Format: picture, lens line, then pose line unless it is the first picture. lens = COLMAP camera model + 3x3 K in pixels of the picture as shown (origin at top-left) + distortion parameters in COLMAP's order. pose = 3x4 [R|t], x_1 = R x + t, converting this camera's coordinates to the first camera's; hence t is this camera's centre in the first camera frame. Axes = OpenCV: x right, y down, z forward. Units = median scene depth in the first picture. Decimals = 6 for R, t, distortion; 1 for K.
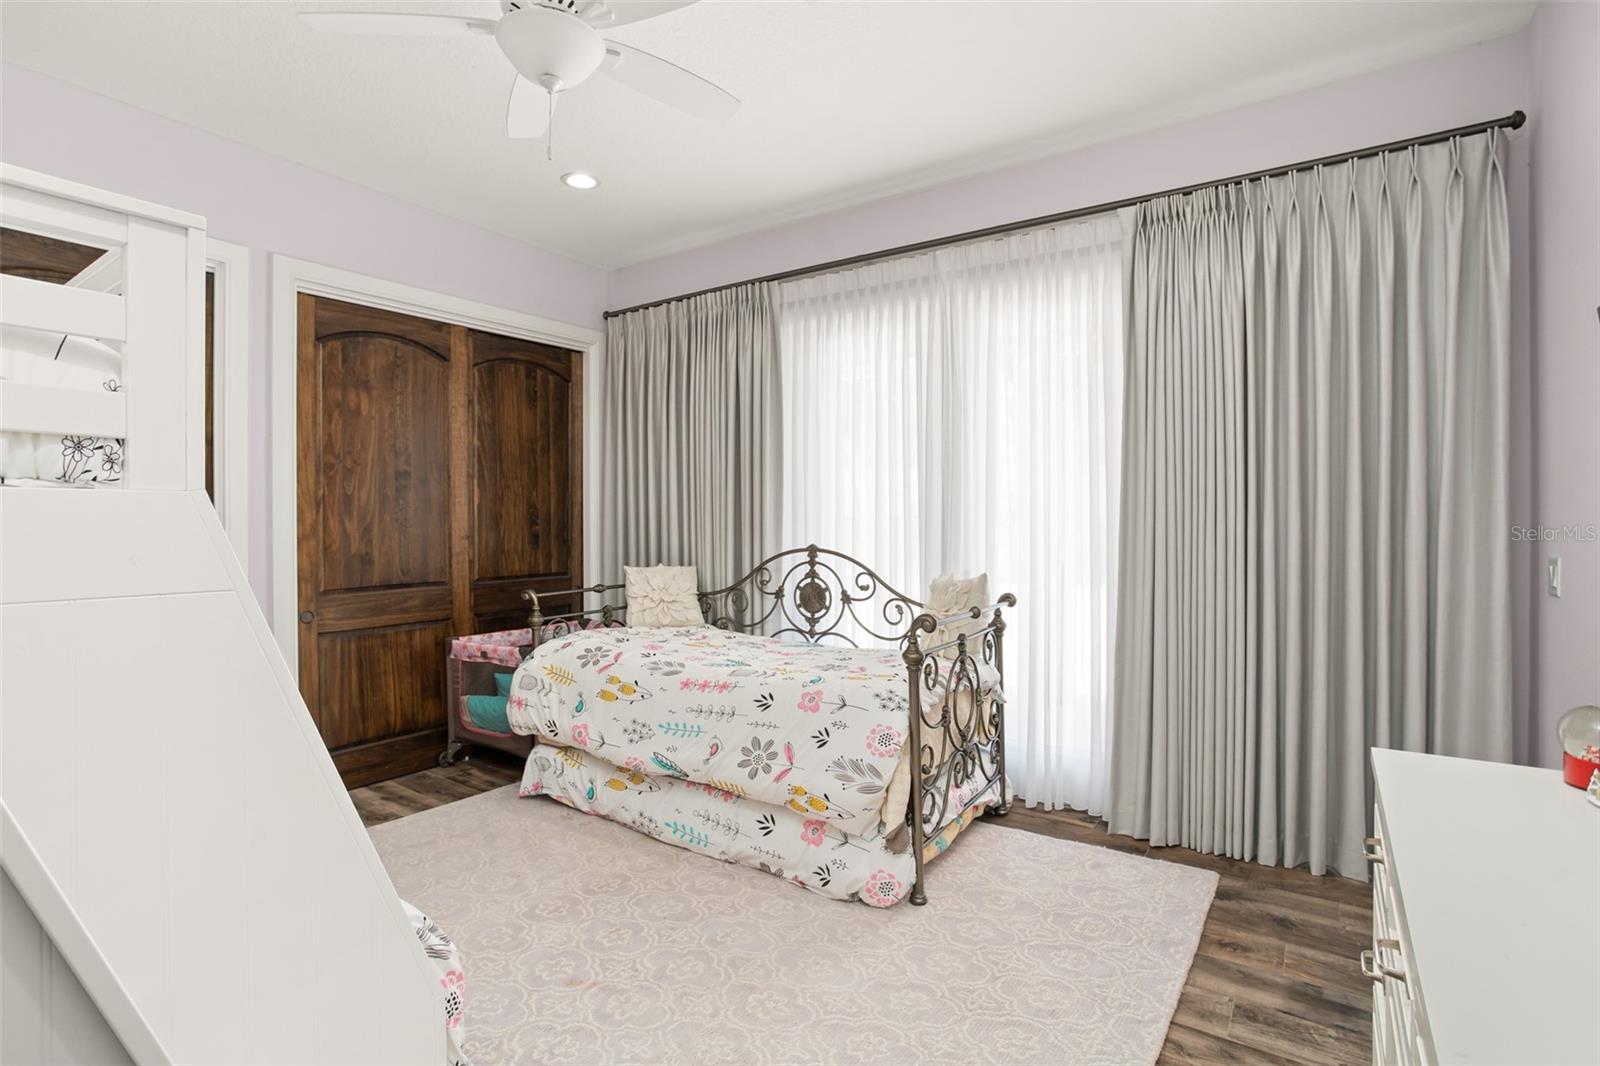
lens RADIAL K [[778.0, 0, 796.4], [0, 778.0, 527.0], [0, 0, 1]] dist [-0.068375, 0.027990]
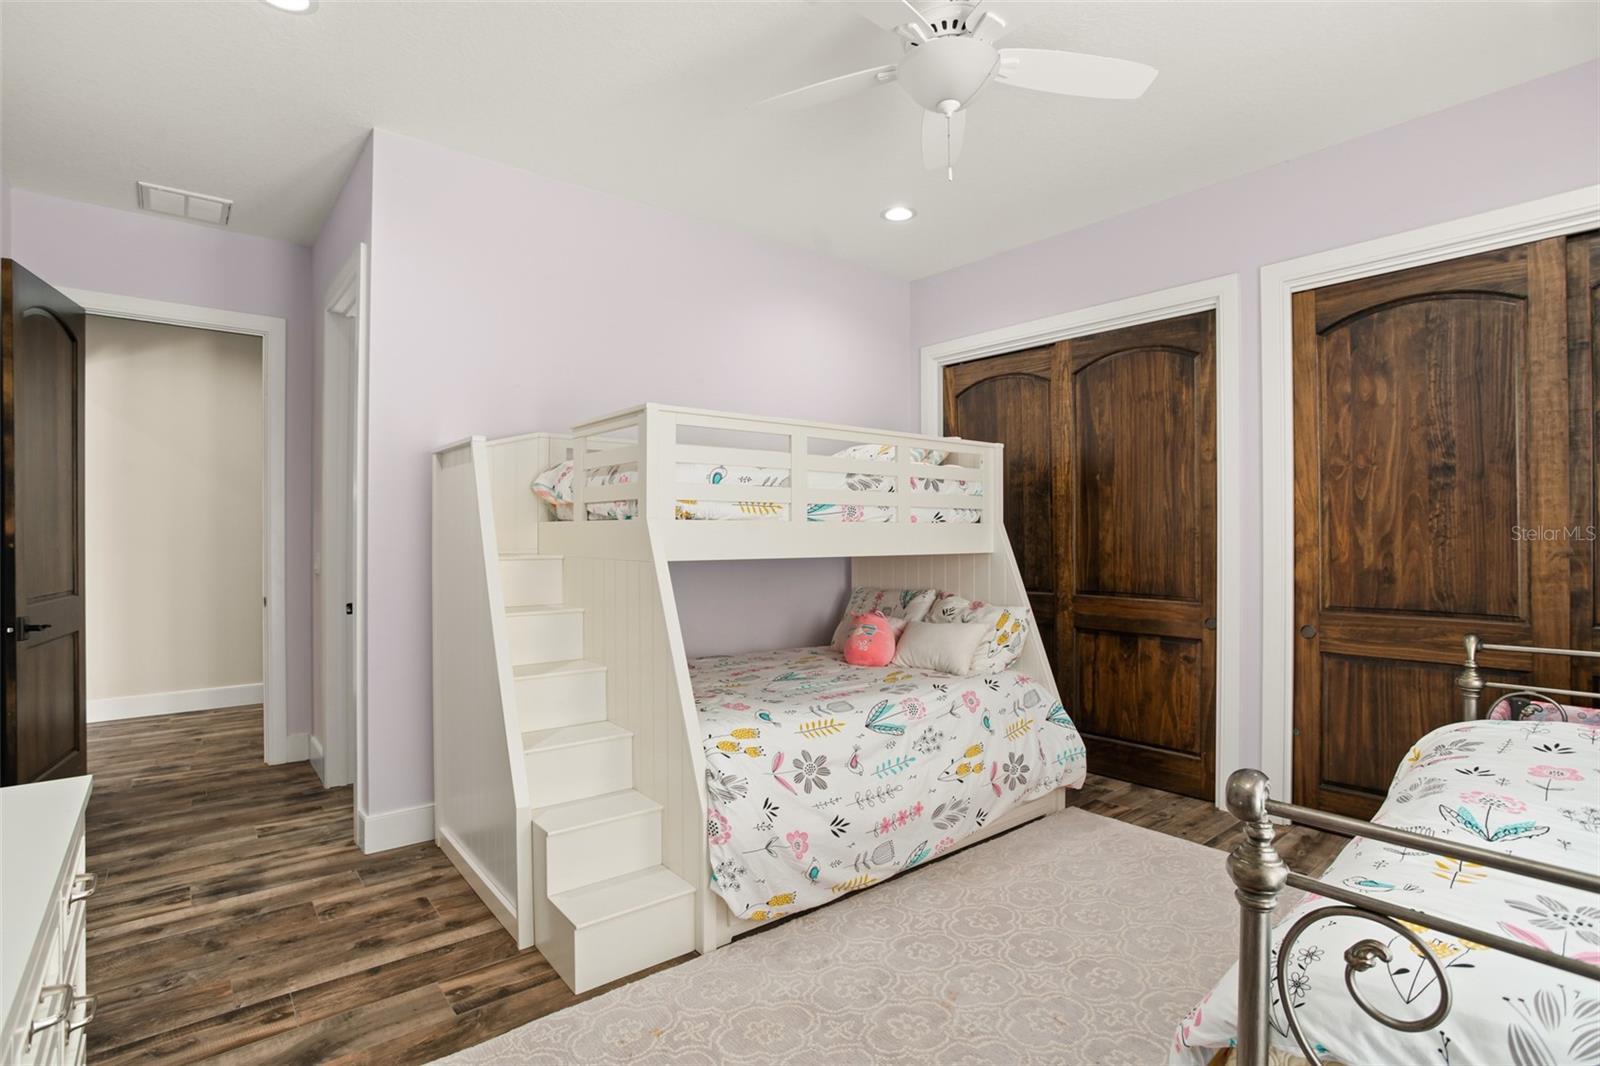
lens RADIAL K [[778.0, 0, 796.4], [0, 778.0, 527.0], [0, 0, 1]] dist [-0.068375, 0.027990]
pose [[-0.279933, -0.003197, -0.960014, 0.415474], [-0.004109, 0.999989, -0.002132, -0.006835], [0.960011, 0.003348, -0.279943, 0.617787]]
